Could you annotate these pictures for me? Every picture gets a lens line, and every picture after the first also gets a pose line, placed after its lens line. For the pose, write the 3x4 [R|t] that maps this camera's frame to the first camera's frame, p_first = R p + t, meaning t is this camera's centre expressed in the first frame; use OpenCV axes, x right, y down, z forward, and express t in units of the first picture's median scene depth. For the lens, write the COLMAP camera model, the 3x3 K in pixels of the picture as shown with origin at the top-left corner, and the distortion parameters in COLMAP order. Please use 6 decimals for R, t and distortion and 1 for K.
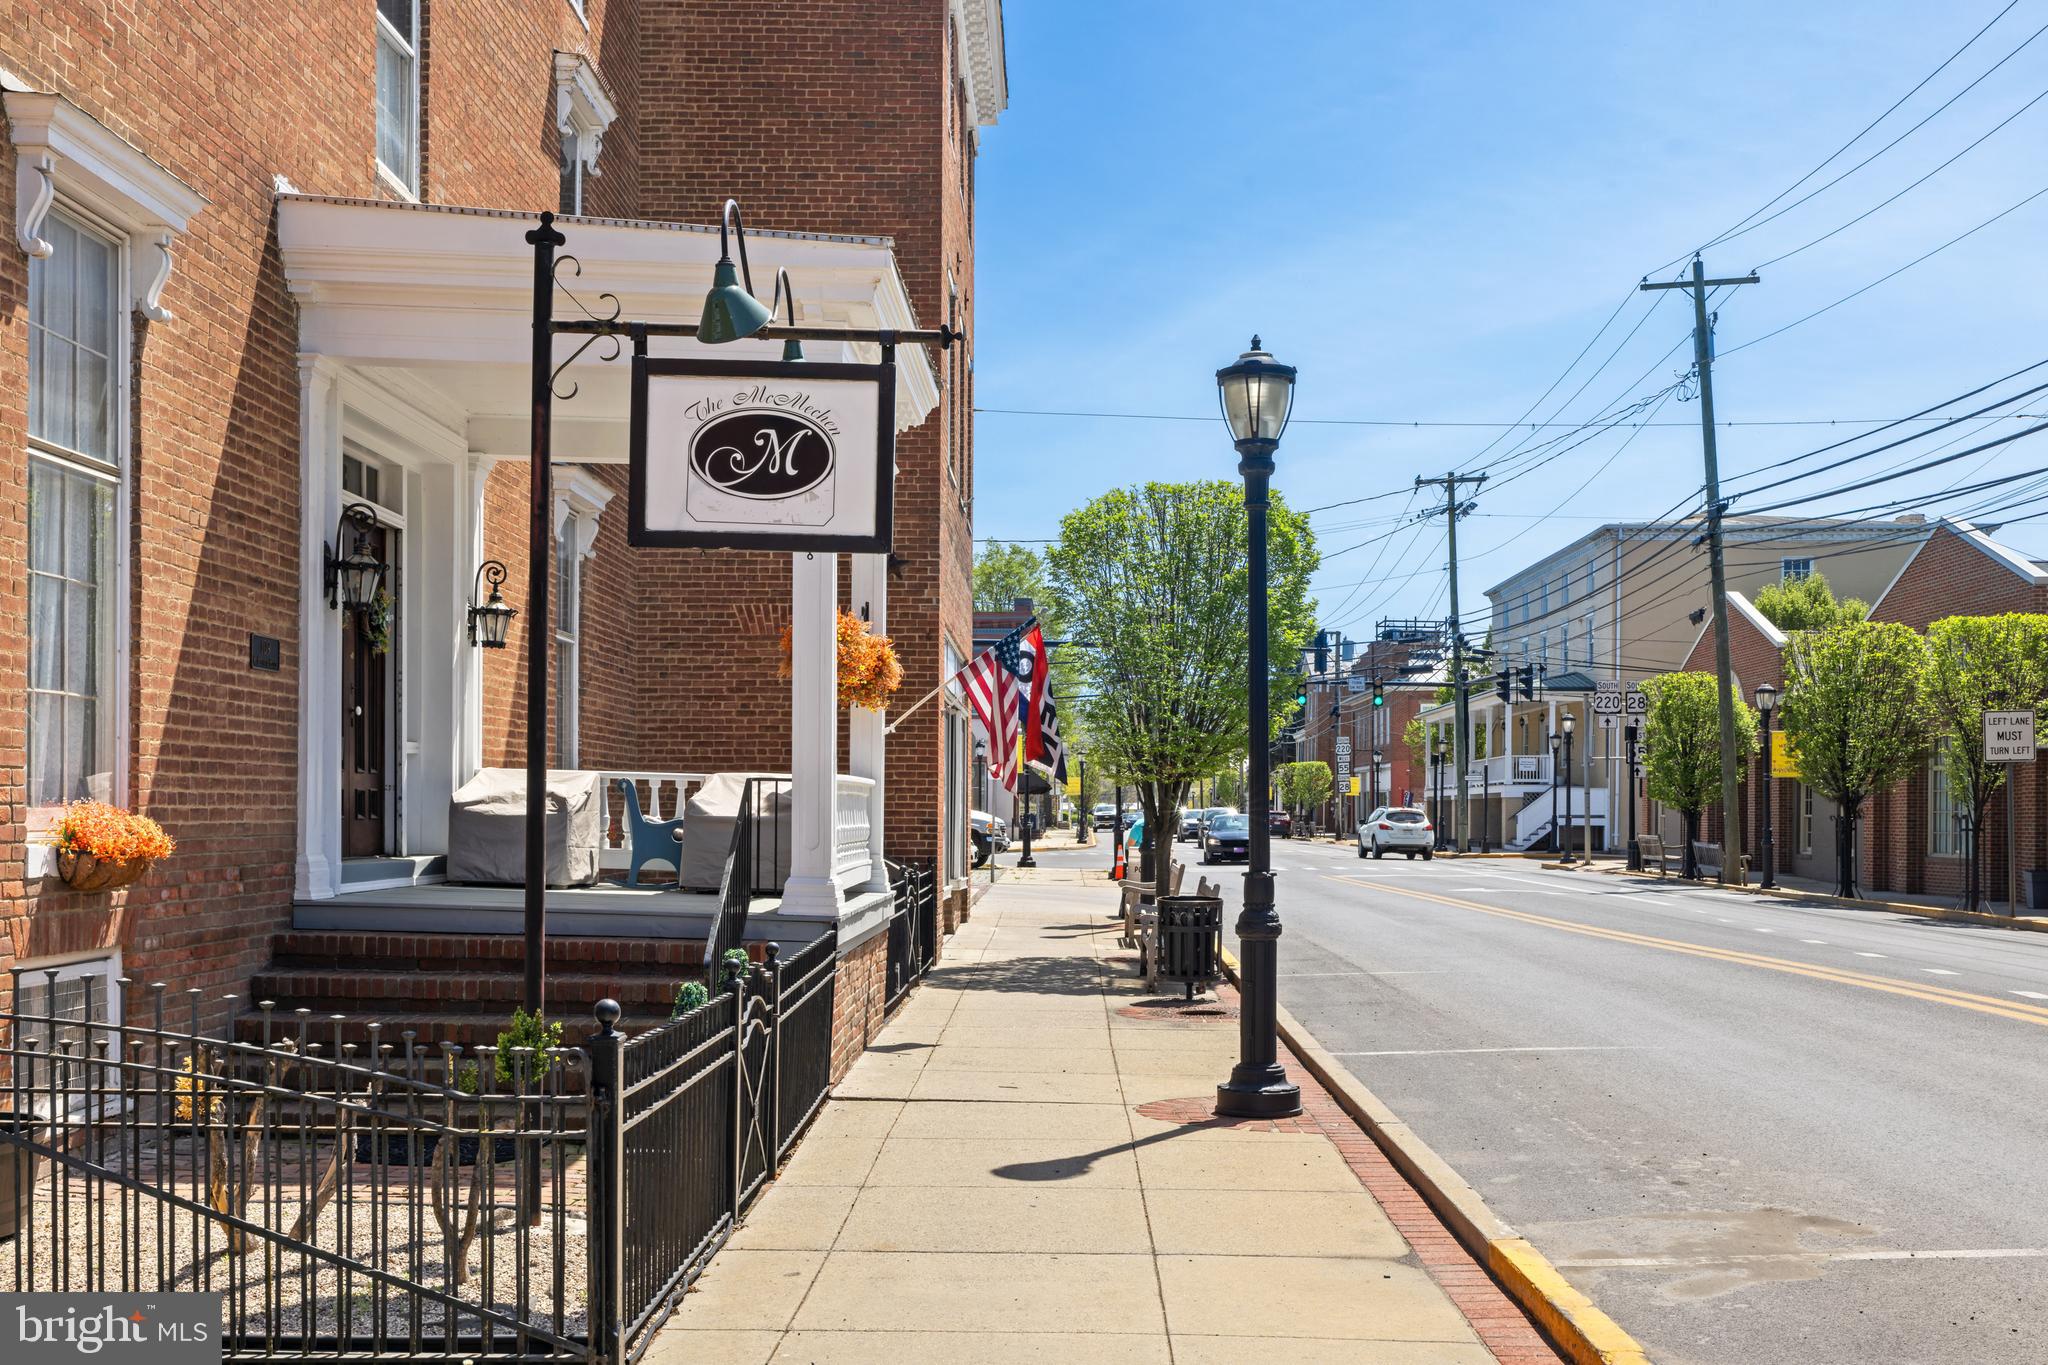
lens RADIAL K [[2021.7, 0, 1026.1], [0, 2021.7, 810.8], [0, 0, 1]] dist [0.002630, 0.005626]
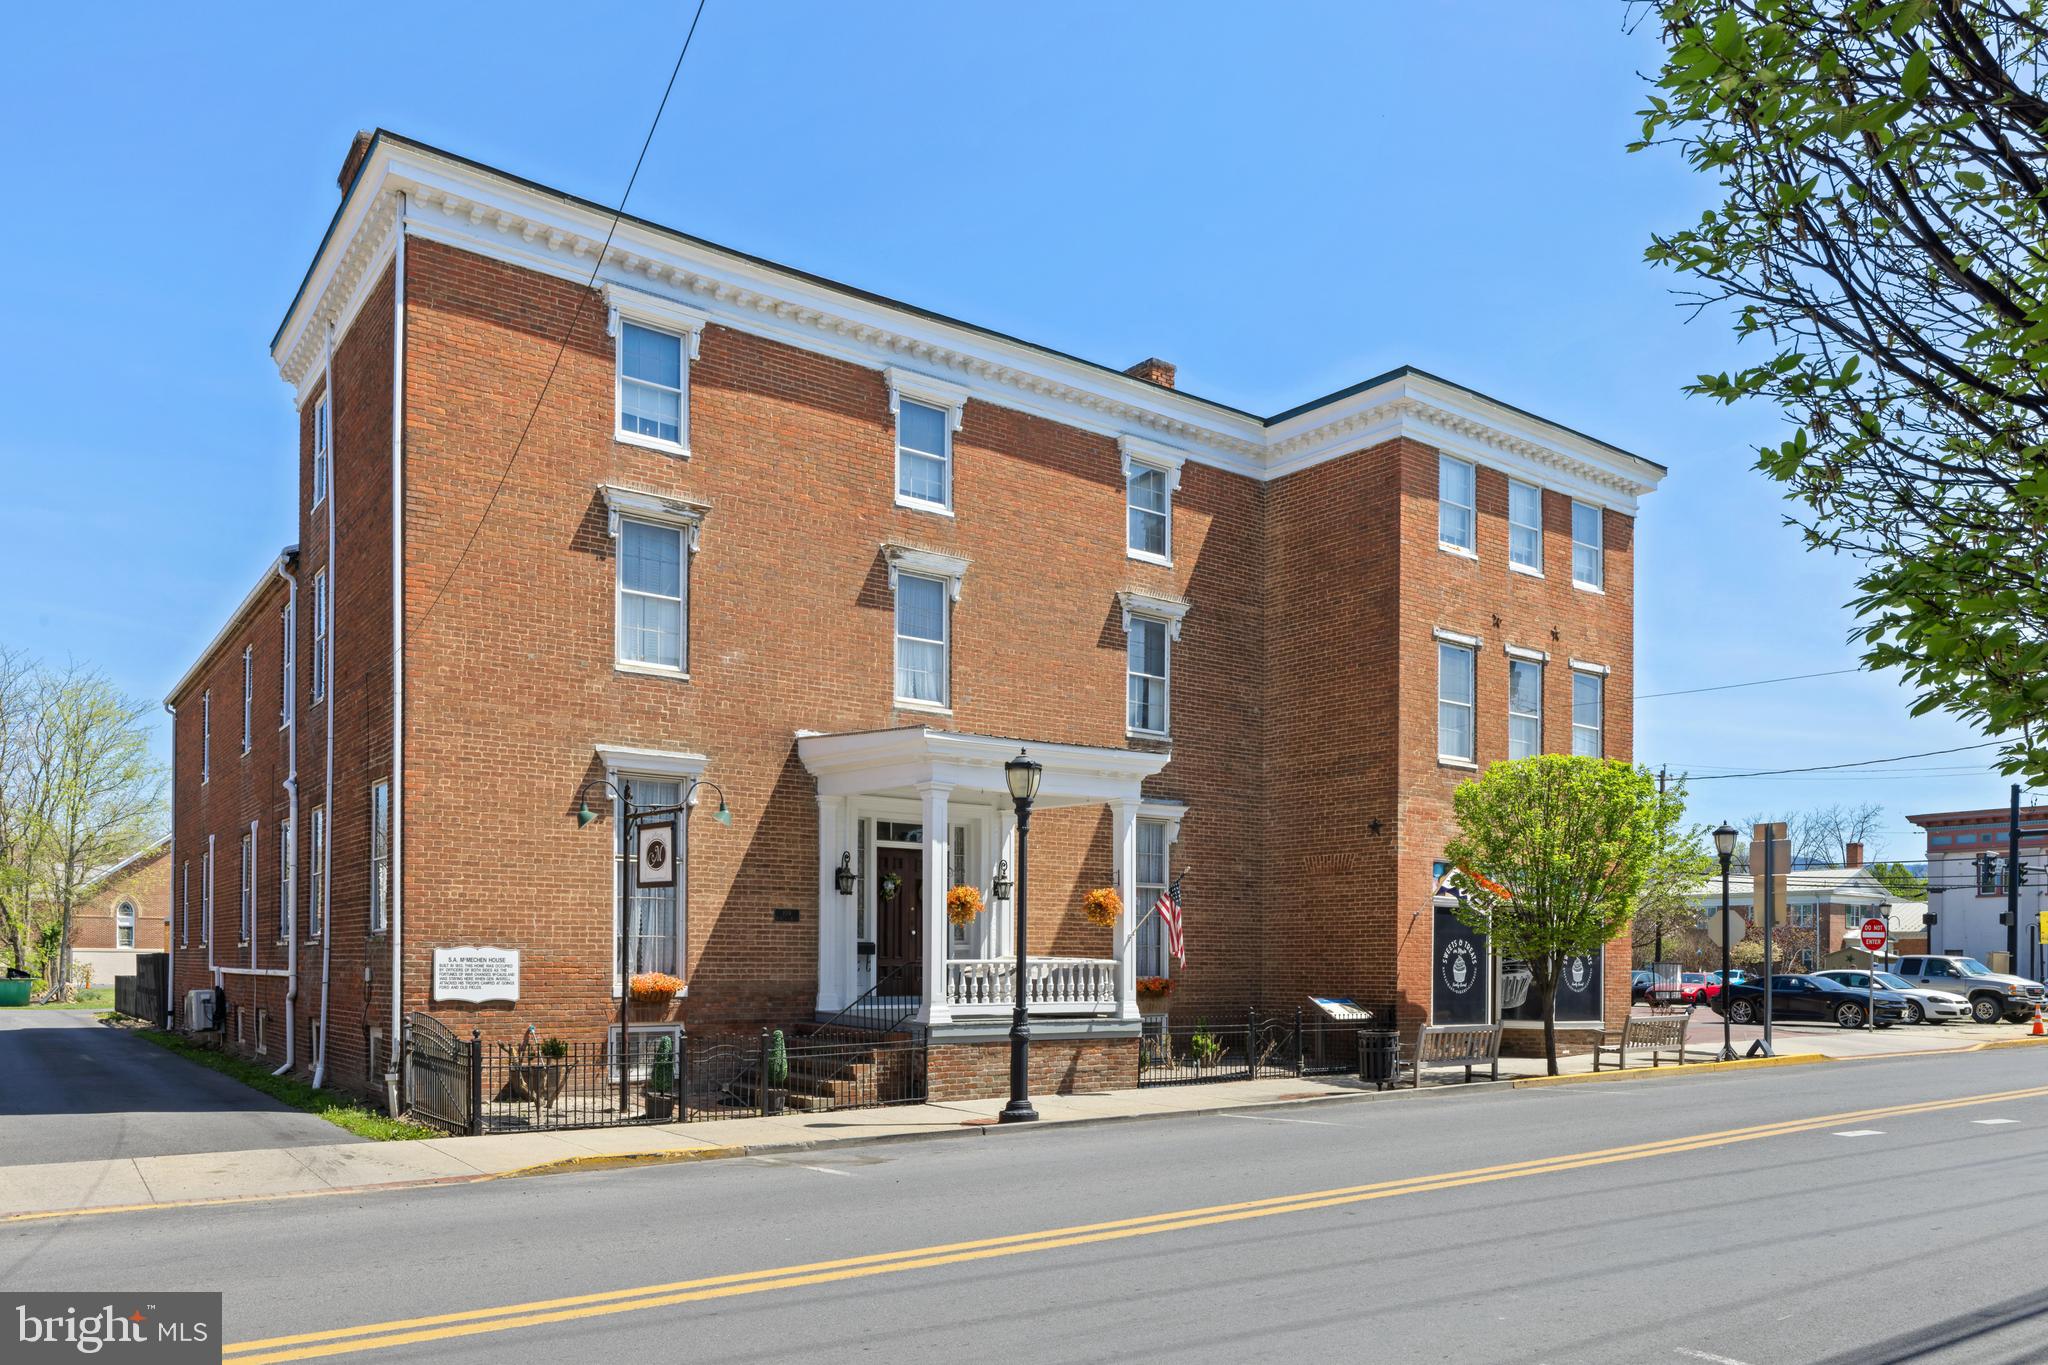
lens RADIAL K [[1435.4, 0, 1028.3], [0, 1435.4, 962.8], [0, 0, 1]] dist [0.001498, -0.000639]
pose [[0.617141, -0.002848, -0.786847, 1.260323], [-0.002607, 0.999981, -0.005664, -0.006830], [0.786848, 0.005547, 0.617122, 0.098361]]
